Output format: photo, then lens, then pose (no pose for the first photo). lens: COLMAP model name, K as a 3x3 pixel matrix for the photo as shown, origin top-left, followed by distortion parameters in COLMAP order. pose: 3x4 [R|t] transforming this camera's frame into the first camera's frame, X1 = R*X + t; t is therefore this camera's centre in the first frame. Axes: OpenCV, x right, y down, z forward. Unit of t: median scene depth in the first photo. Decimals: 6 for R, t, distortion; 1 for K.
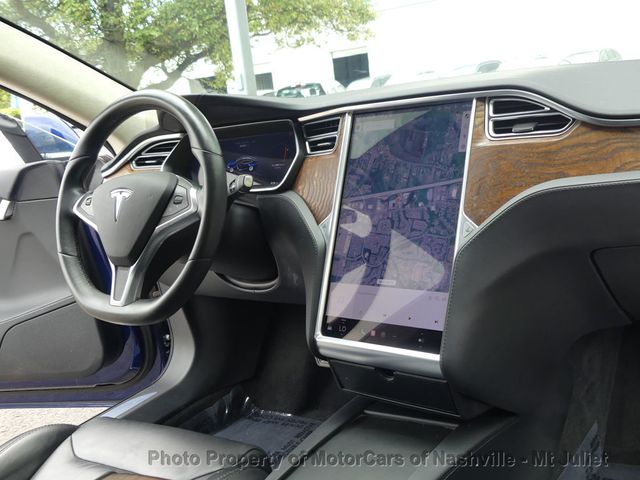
lens RADIAL K [[700.7, 0, 329.7], [0, 700.7, 254.6], [0, 0, 1]] dist [-0.050547, 0.000000]
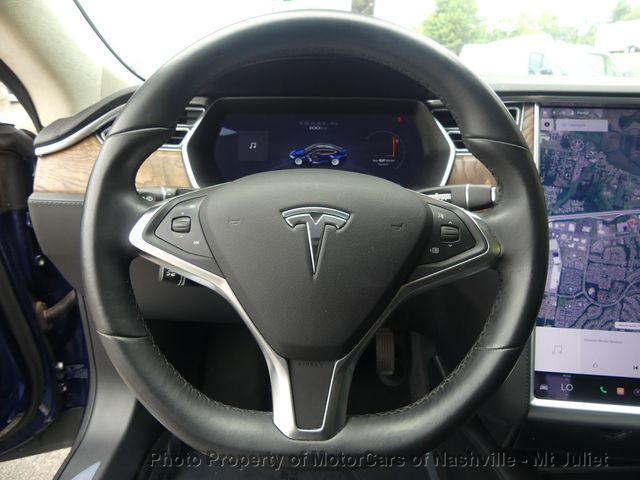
lens RADIAL K [[479.3, 0, 324.1], [0, 479.3, 236.5], [0, 0, 1]] dist [-0.018665, 0.005245]
pose [[0.819670, -0.042541, 0.571254, -0.495006], [0.002505, 0.997495, 0.070690, -0.098733], [-0.572830, -0.056511, 0.817724, 0.728625]]
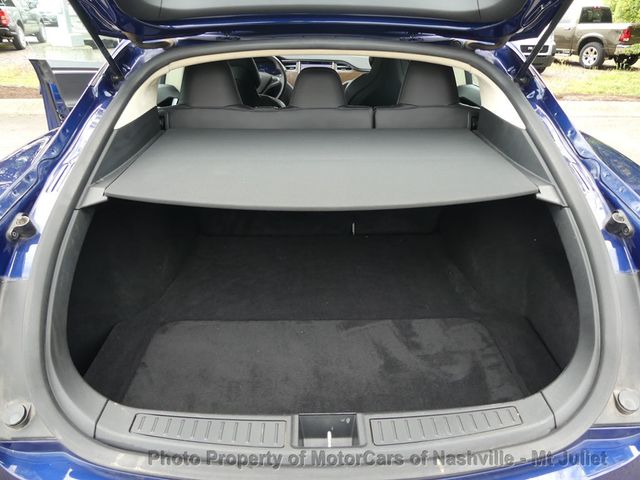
lens RADIAL K [[479.3, 0, 320.7], [0, 479.3, 240.6], [0, 0, 1]] dist [-0.018665, 0.005245]
pose [[0.804319, -0.122549, 0.581422, -1.794935], [0.010256, 0.981218, 0.192628, 0.329262], [-0.594109, -0.148971, 0.790470, -1.640422]]
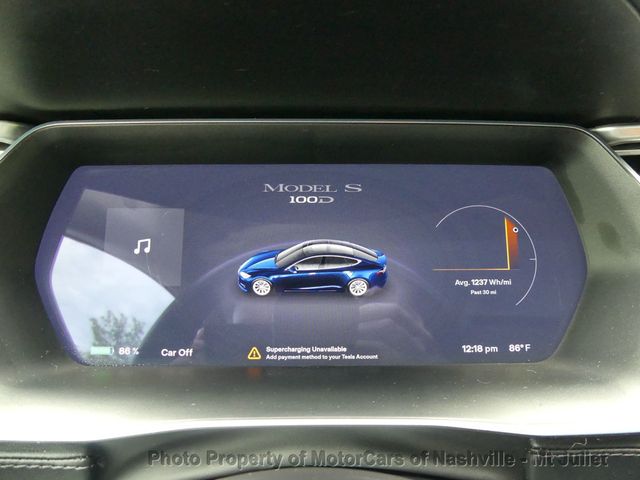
lens RADIAL K [[479.3, 0, 316.4], [0, 479.3, 242.2], [0, 0, 1]] dist [-0.018665, 0.005245]
pose [[0.820112, 0.014523, 0.572018, -0.284085], [0.010220, 0.999147, -0.040020, -0.161970], [-0.572111, 0.038667, 0.819264, 1.039817]]
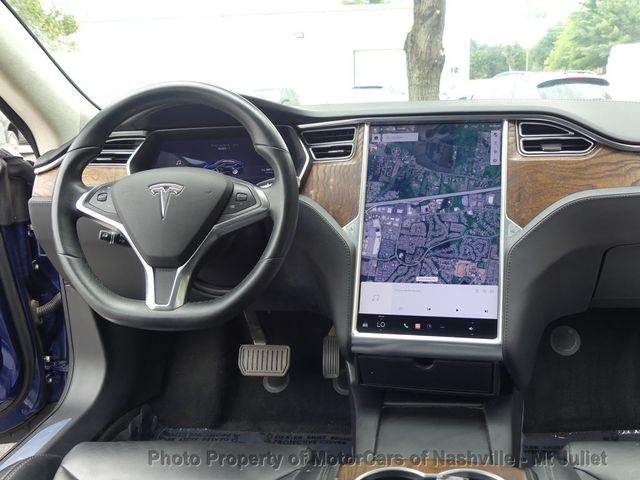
lens RADIAL K [[700.7, 0, 319.2], [0, 700.7, 248.5], [0, 0, 1]] dist [-0.050547, 0.000000]
pose [[0.902324, 0.007470, 0.430993, -0.522528], [0.012369, 0.998989, -0.043210, 0.035041], [-0.430880, 0.044320, 0.901320, 0.078155]]
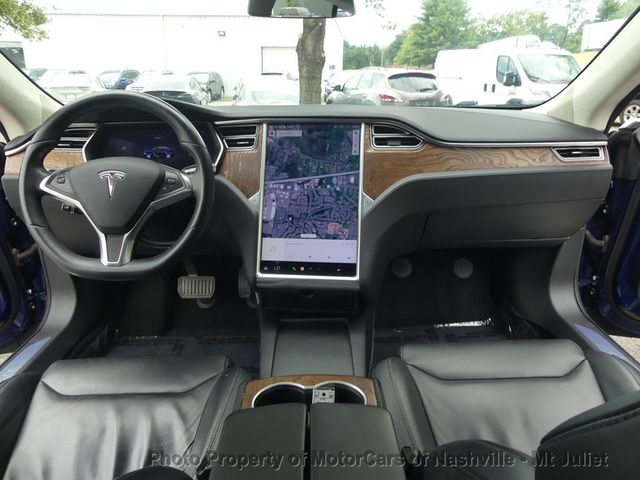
lens RADIAL K [[479.3, 0, 320.7], [0, 479.3, 242.8], [0, 0, 1]] dist [-0.018665, 0.005245]
pose [[0.818554, -0.060683, 0.571216, -0.492033], [0.022800, 0.997053, 0.073250, -0.022179], [-0.573978, -0.046935, 0.817525, 0.098272]]
